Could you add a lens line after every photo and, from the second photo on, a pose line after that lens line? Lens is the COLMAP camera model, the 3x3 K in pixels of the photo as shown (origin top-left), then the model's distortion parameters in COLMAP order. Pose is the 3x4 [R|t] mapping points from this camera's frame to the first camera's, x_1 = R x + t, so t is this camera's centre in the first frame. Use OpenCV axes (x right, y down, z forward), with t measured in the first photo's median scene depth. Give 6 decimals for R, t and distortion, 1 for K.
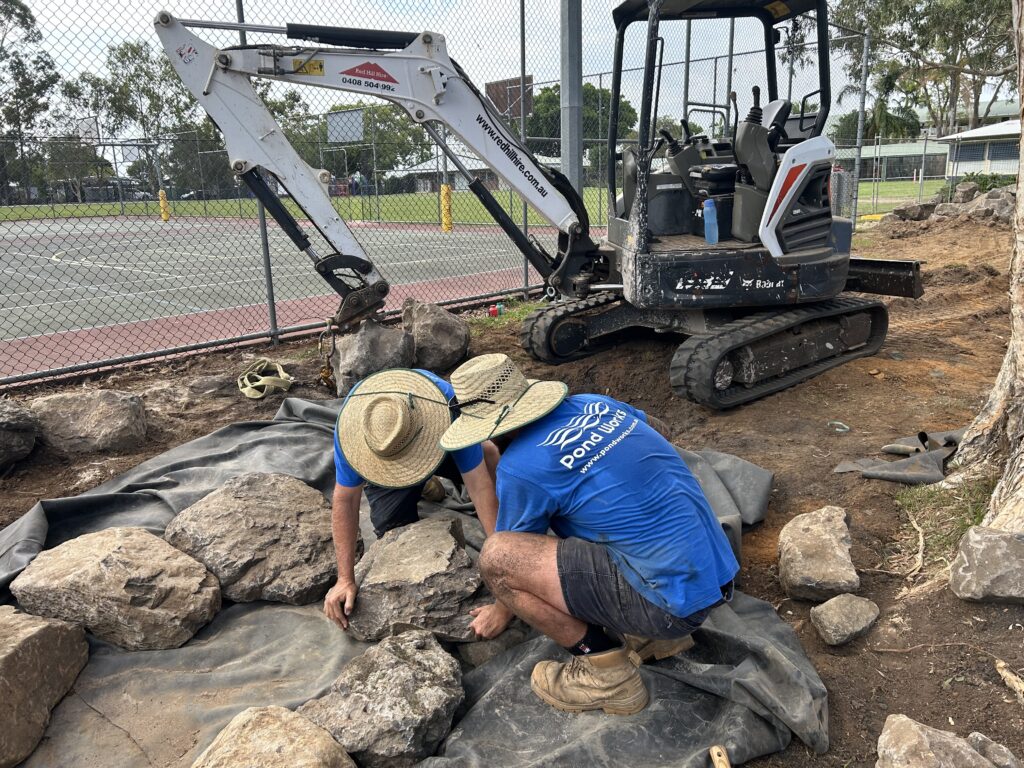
lens RADIAL K [[778.2, 0, 511.3], [0, 778.2, 373.6], [0, 0, 1]] dist [0.050328, -0.030937]
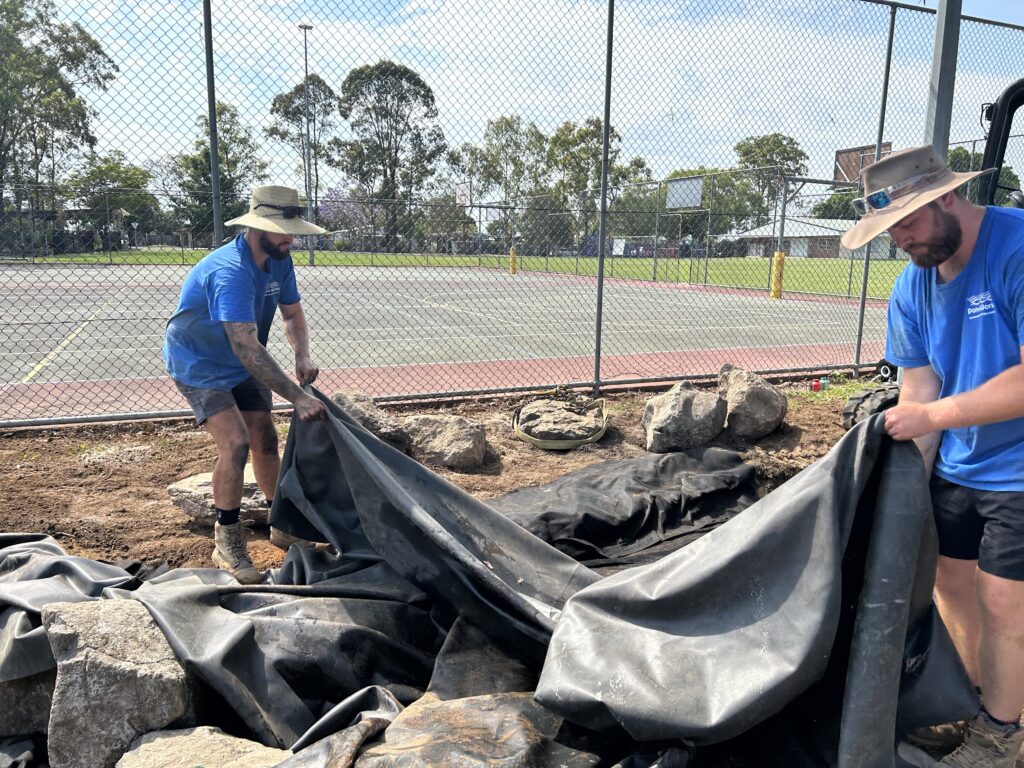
lens RADIAL K [[778.2, 0, 515.8], [0, 778.2, 377.2], [0, 0, 1]] dist [0.050328, -0.030937]
pose [[0.919085, 0.107589, -0.379087, 0.002690], [-0.133995, 0.990009, -0.043892, 0.001453], [0.370578, 0.091136, 0.924319, -0.037718]]
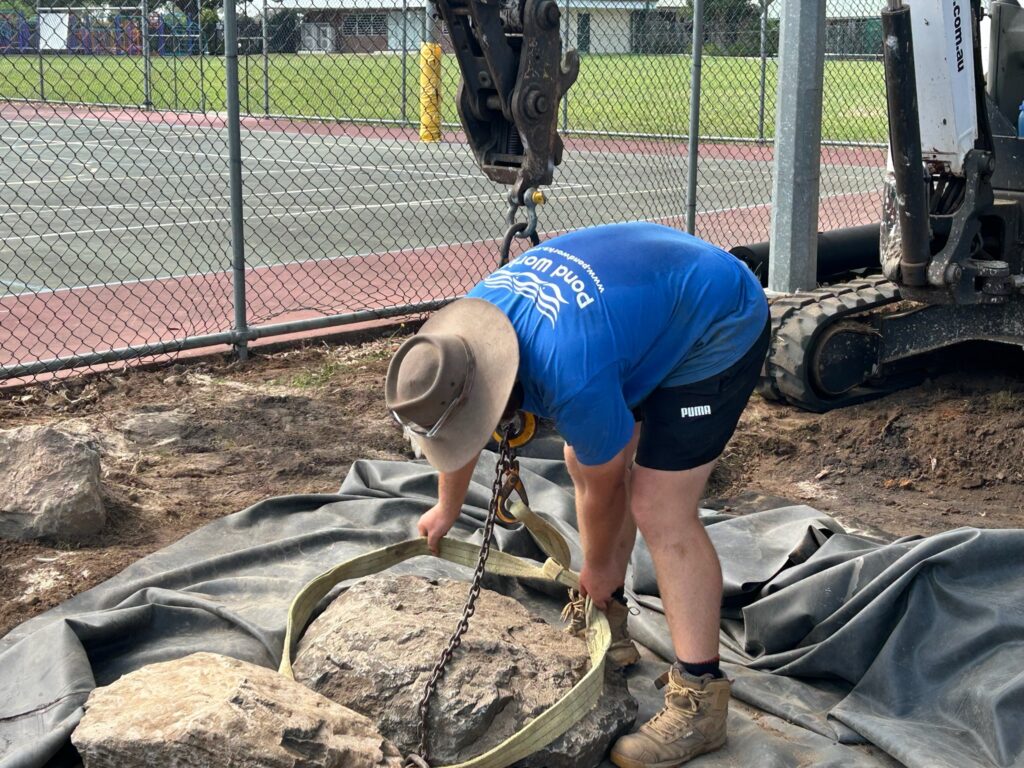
lens RADIAL K [[1758.2, 0, 510.2], [0, 1758.2, 381.9], [0, 0, 1]] dist [0.129787, 0.000000]
pose [[0.999346, 0.028884, 0.021742, -0.133011], [-0.027848, 0.998528, -0.046540, 0.022439], [-0.023054, 0.045905, 0.998680, -0.120753]]
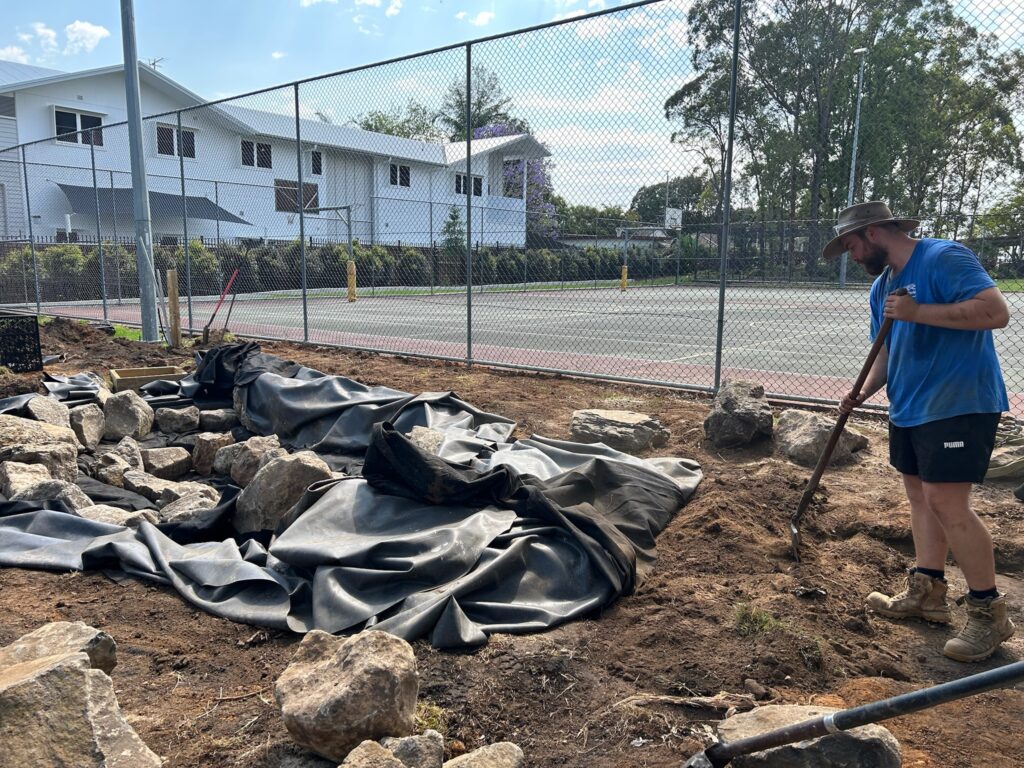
lens RADIAL K [[778.2, 0, 510.2], [0, 778.2, 385.4], [0, 0, 1]] dist [0.050328, -0.030937]
pose [[0.097375, 0.186482, -0.977621, 0.389499], [-0.253714, 0.954486, 0.156799, -0.056642], [0.962365, 0.232768, 0.140256, 0.195211]]
